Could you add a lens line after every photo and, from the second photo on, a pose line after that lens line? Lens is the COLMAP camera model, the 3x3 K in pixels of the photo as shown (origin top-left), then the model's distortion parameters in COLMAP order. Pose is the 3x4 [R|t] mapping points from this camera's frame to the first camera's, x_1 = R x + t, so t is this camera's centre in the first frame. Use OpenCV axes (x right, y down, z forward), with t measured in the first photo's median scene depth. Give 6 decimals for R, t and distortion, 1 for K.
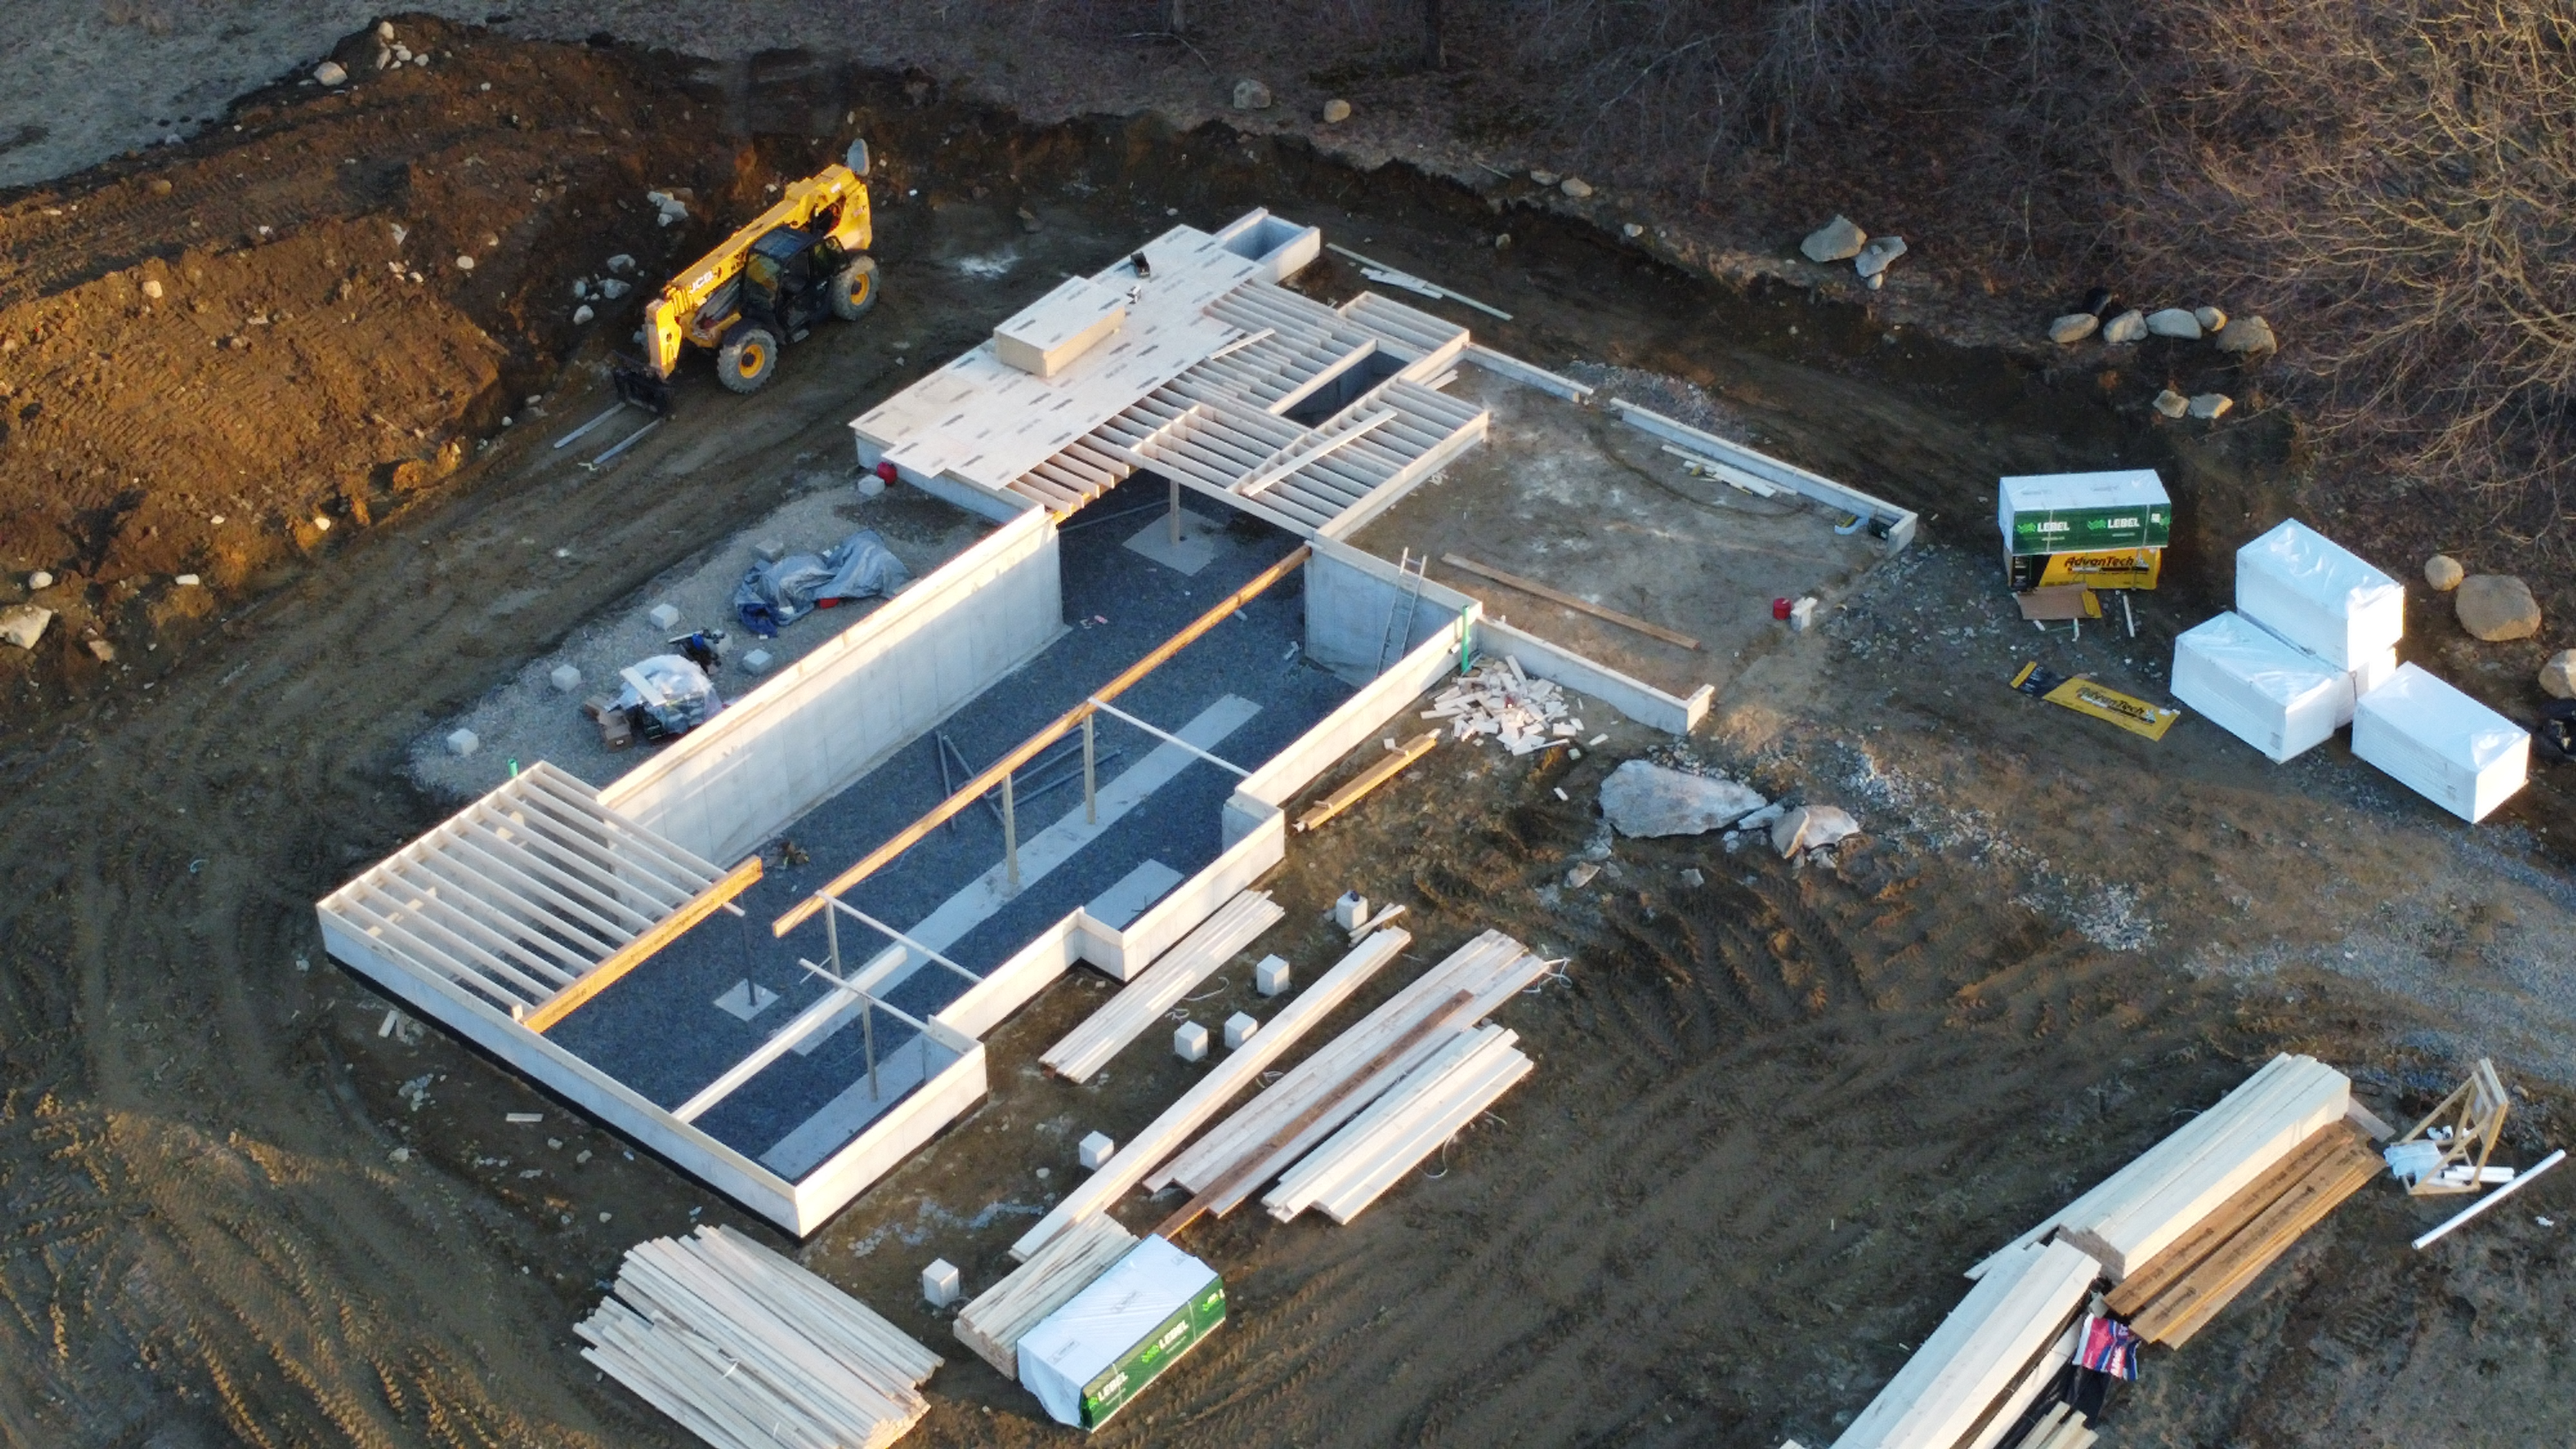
lens RADIAL K [[3741.8, 0, 1288.0], [0, 3741.8, 724.5], [0, 0, 1]] dist [-0.043811, 0.135238]
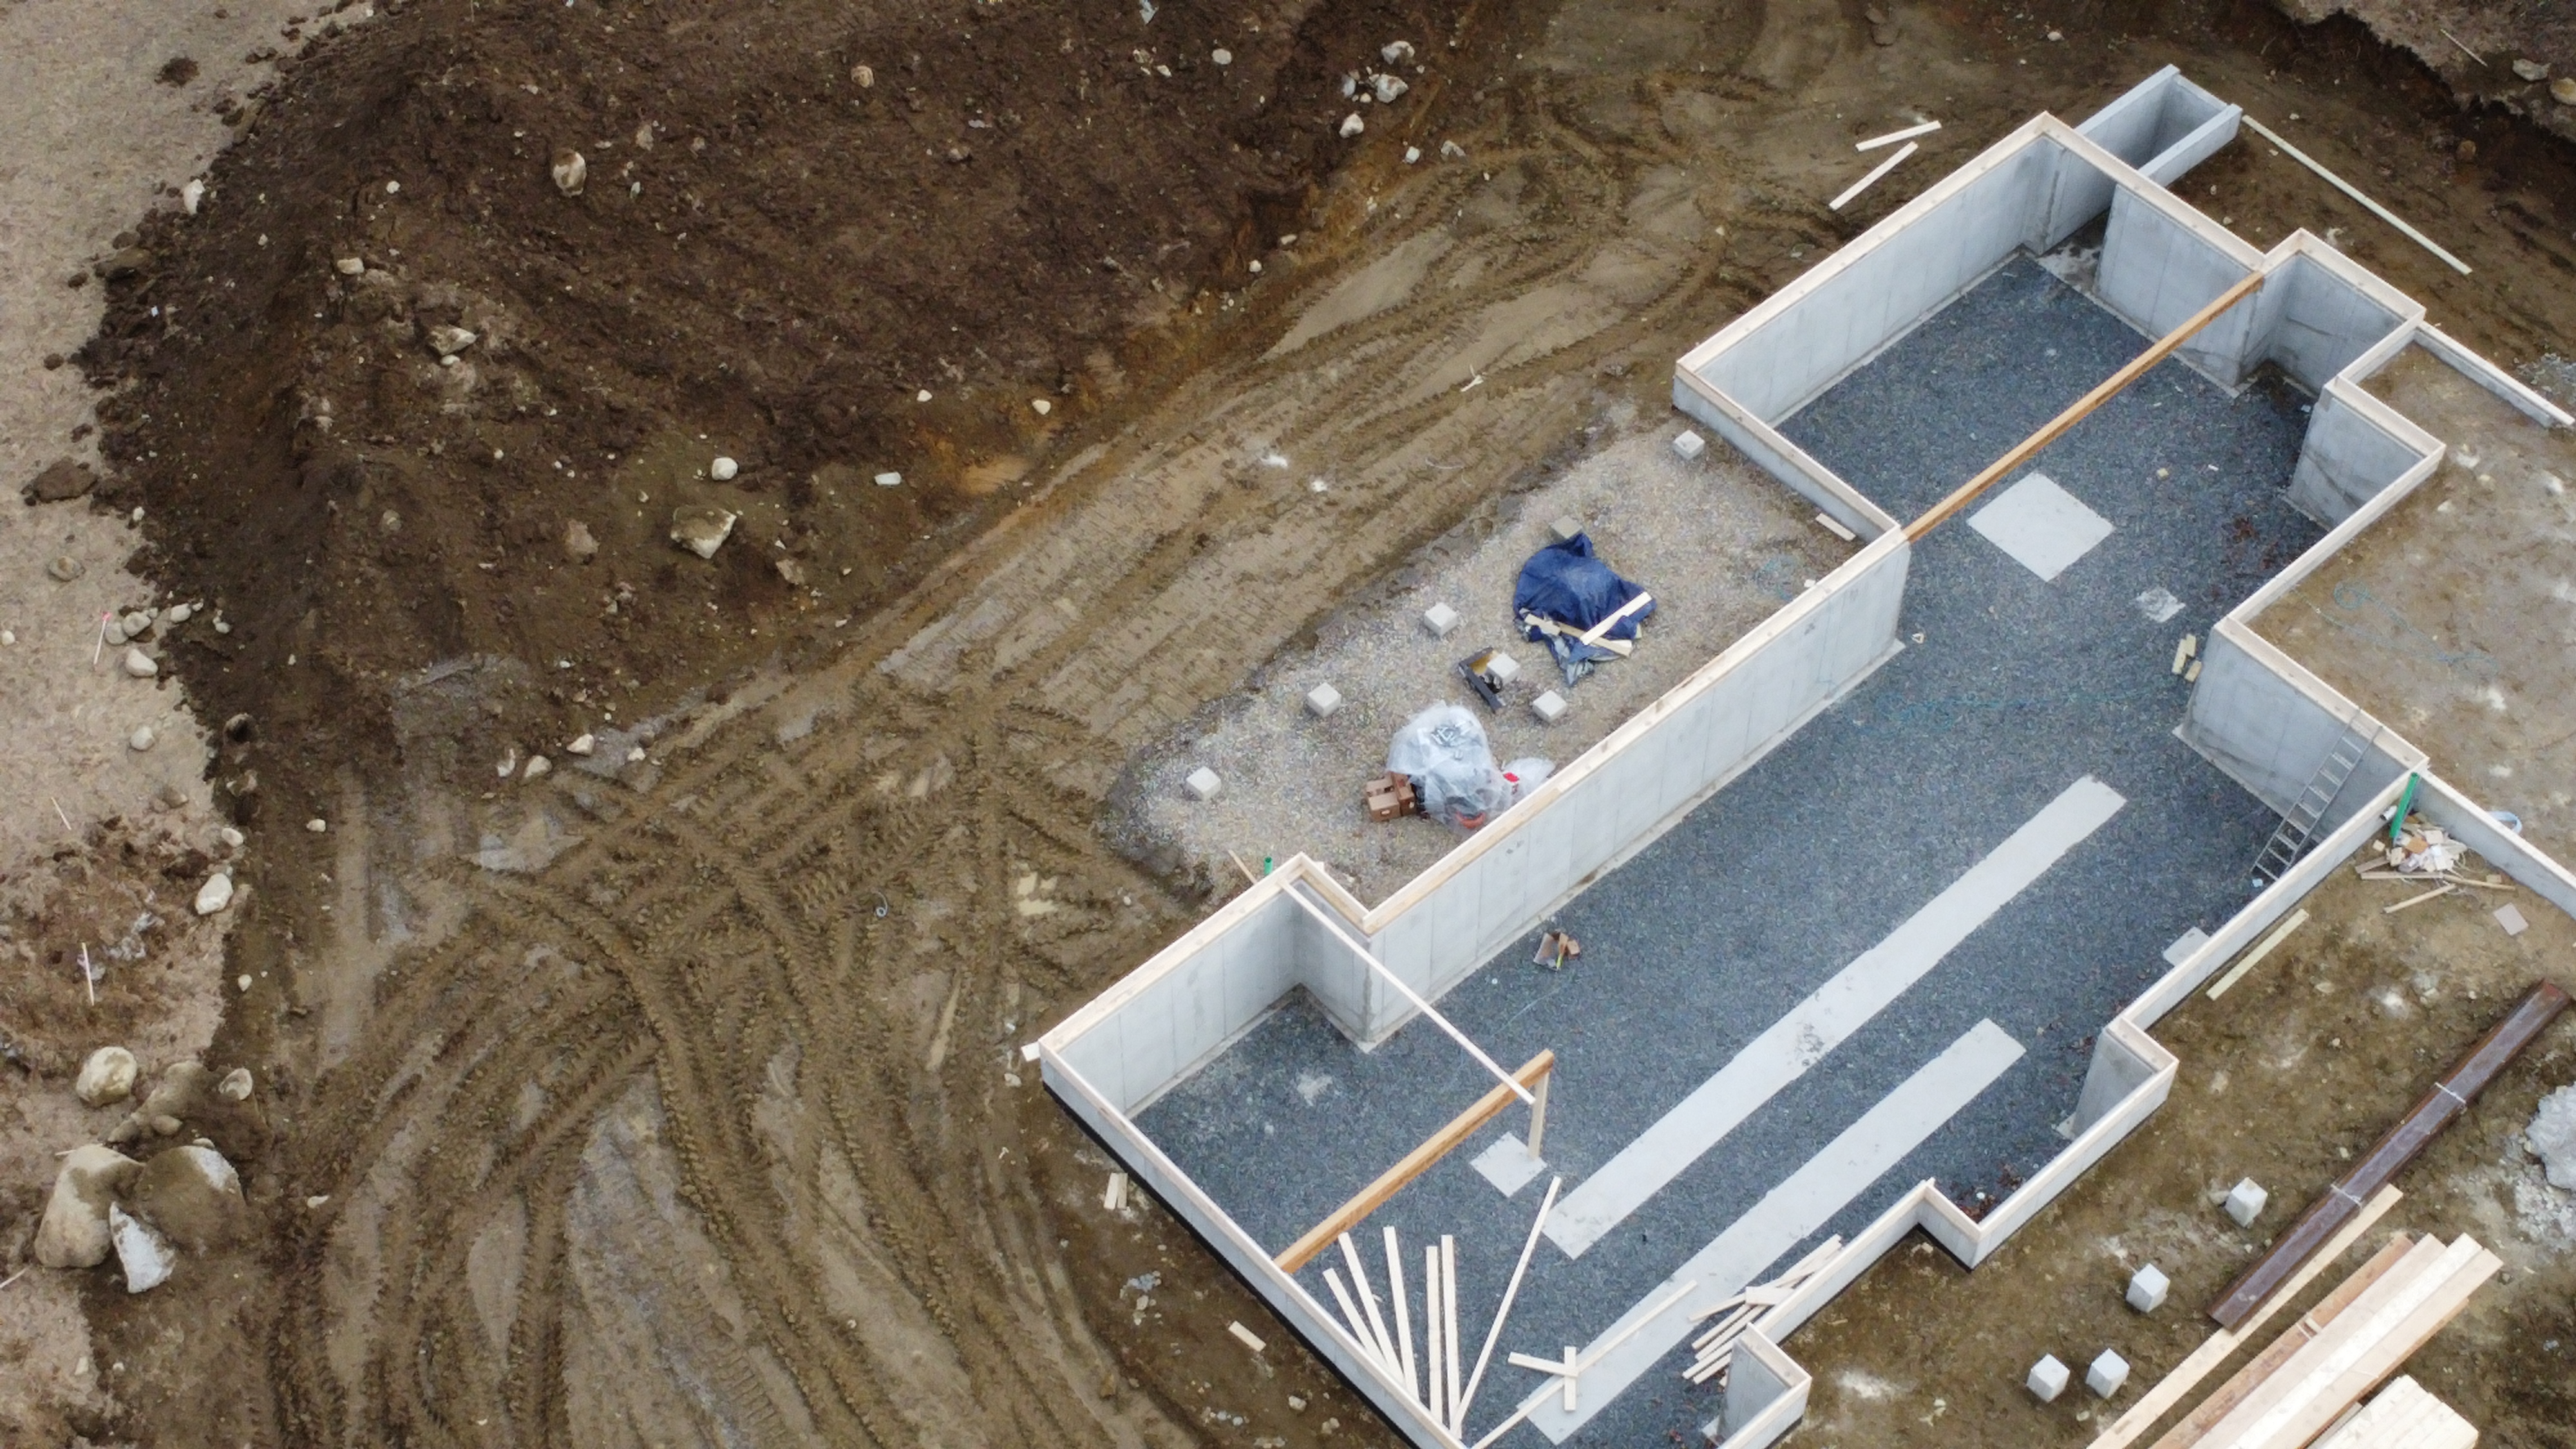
lens RADIAL K [[3741.8, 0, 1288.0], [0, 3741.8, 724.5], [0, 0, 1]] dist [-0.043811, 0.135238]
pose [[0.985496, 0.136209, -0.101214, -0.109737], [-0.106576, 0.960928, 0.255460, -0.214743], [0.132055, -0.240968, 0.961507, 0.171355]]
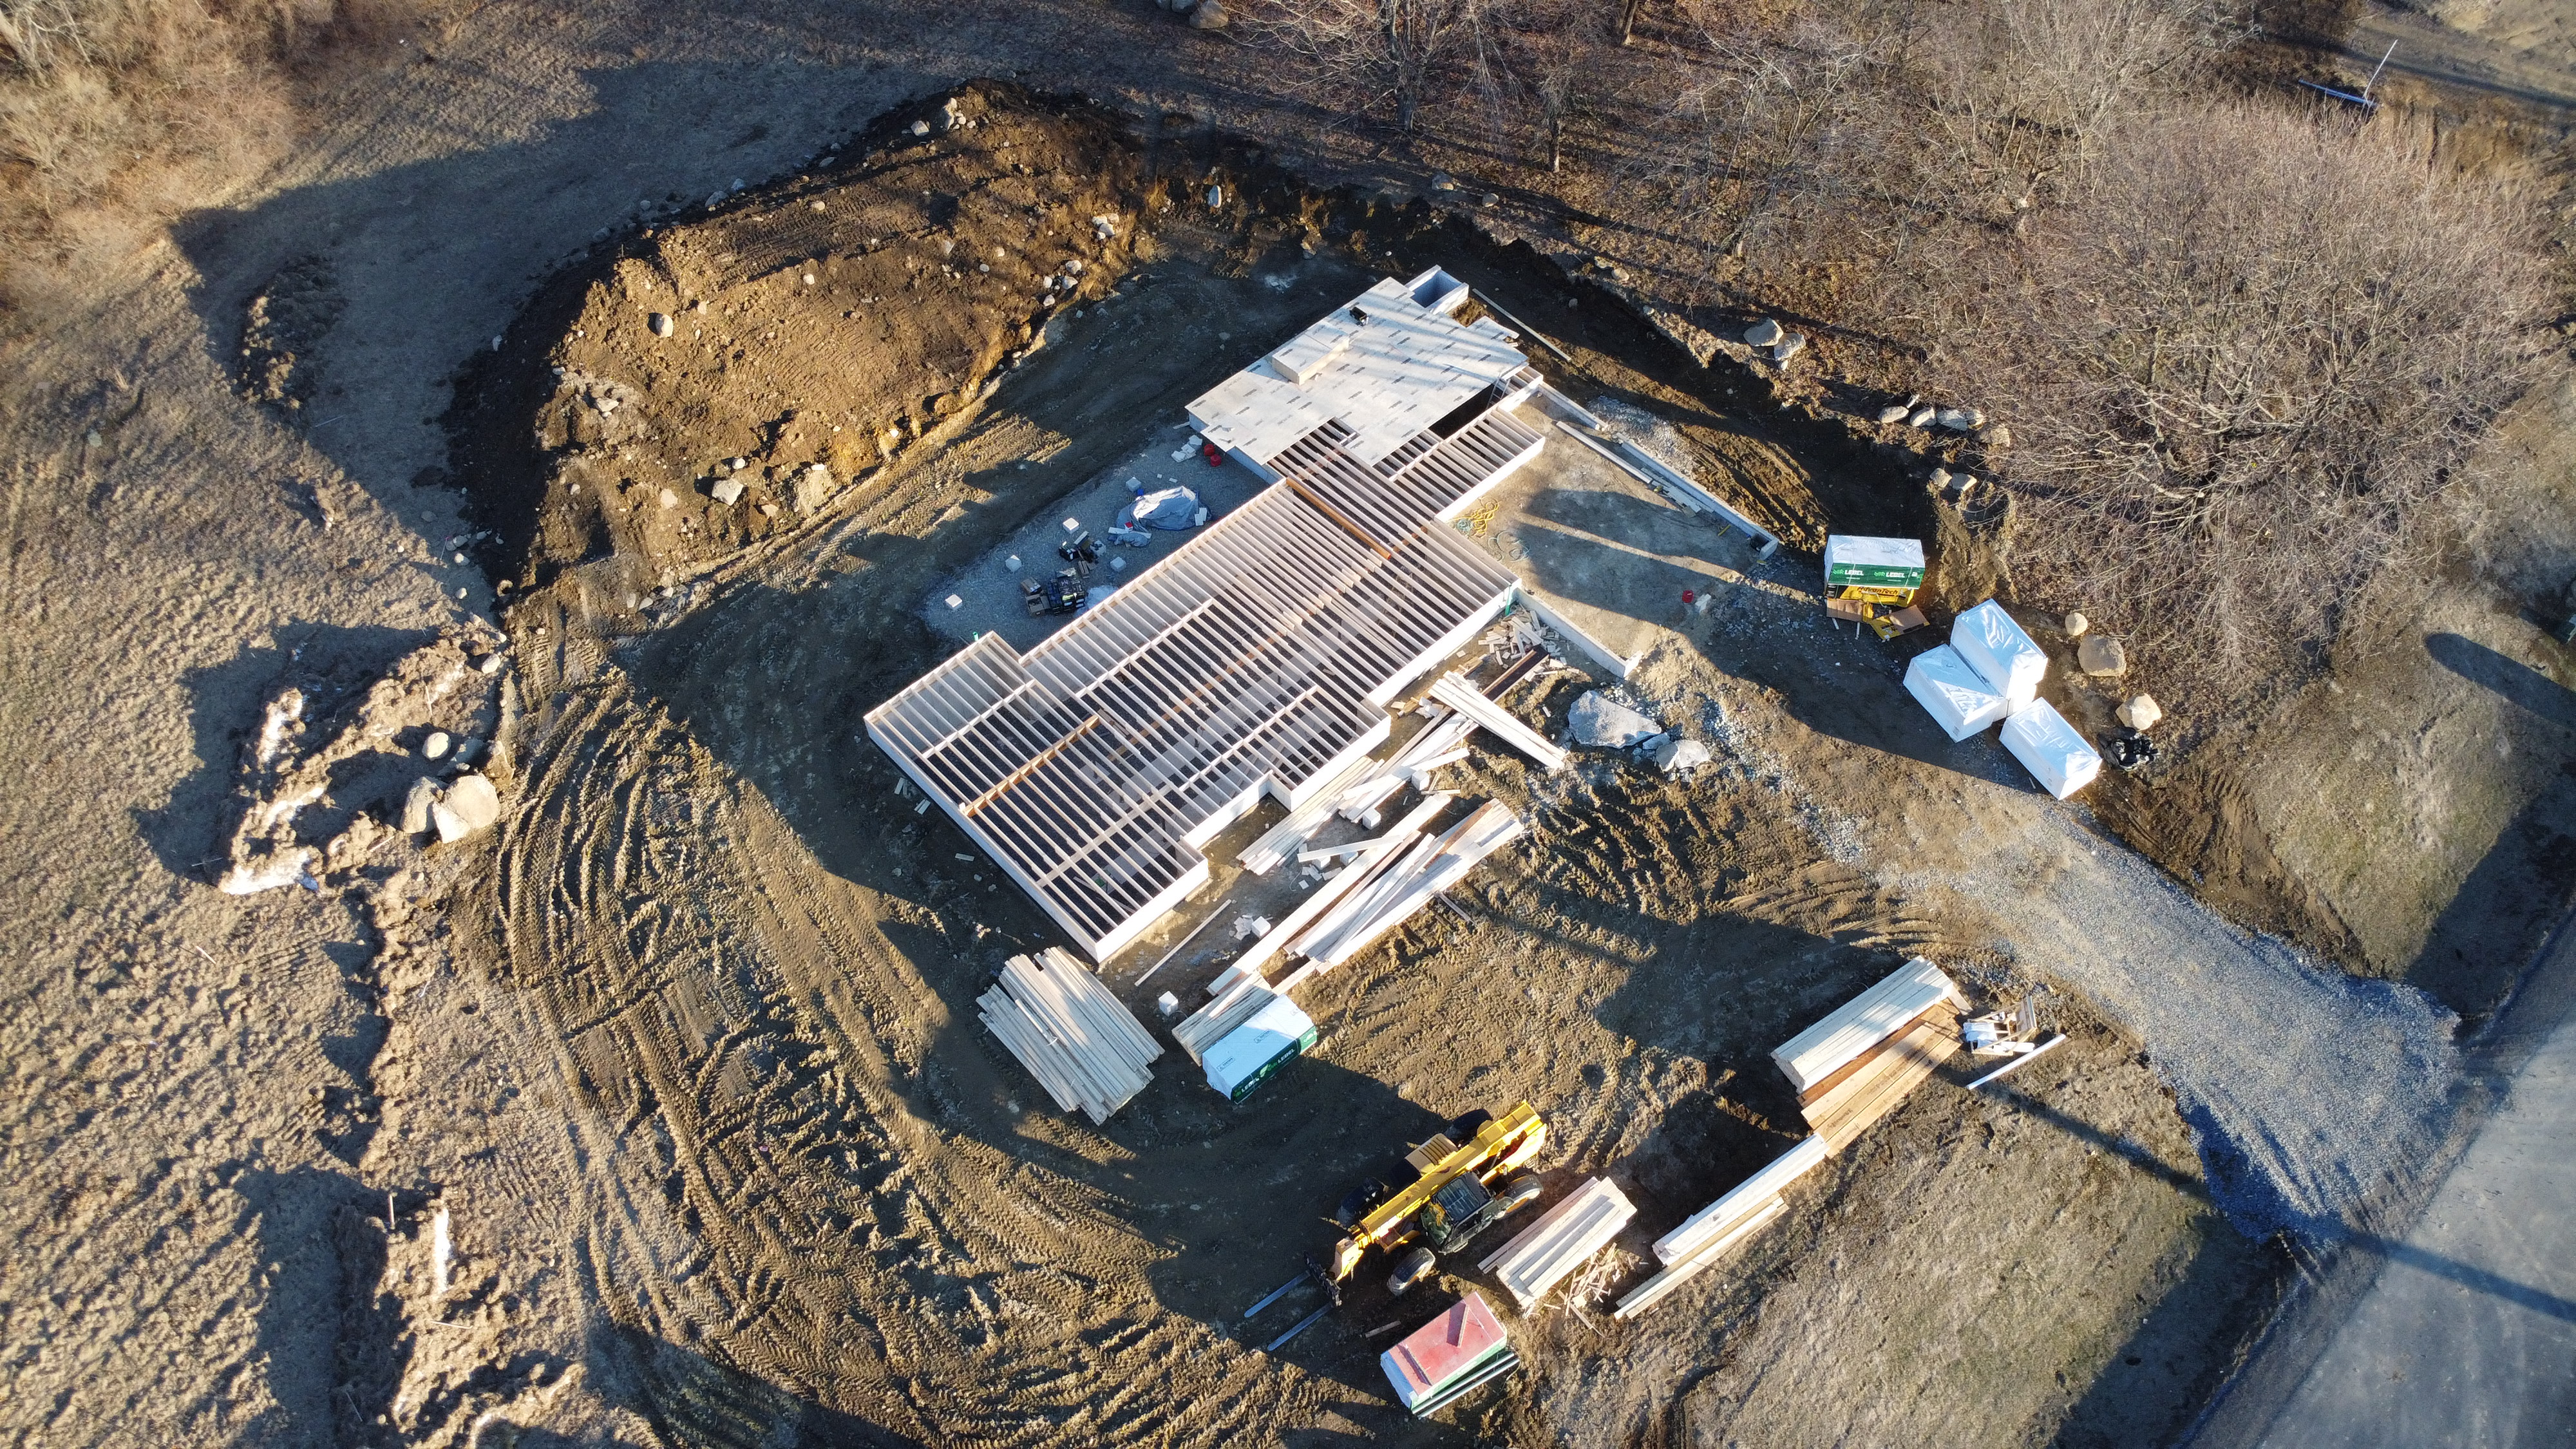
lens RADIAL K [[1864.6, 0, 1285.5], [0, 1864.6, 726.1], [0, 0, 1]] dist [-0.014737, -0.034304]
pose [[0.990084, 0.120226, -0.072659, 0.013199], [-0.094289, 0.952164, 0.290677, -0.205287], [0.104130, -0.280944, 0.954058, 0.119117]]
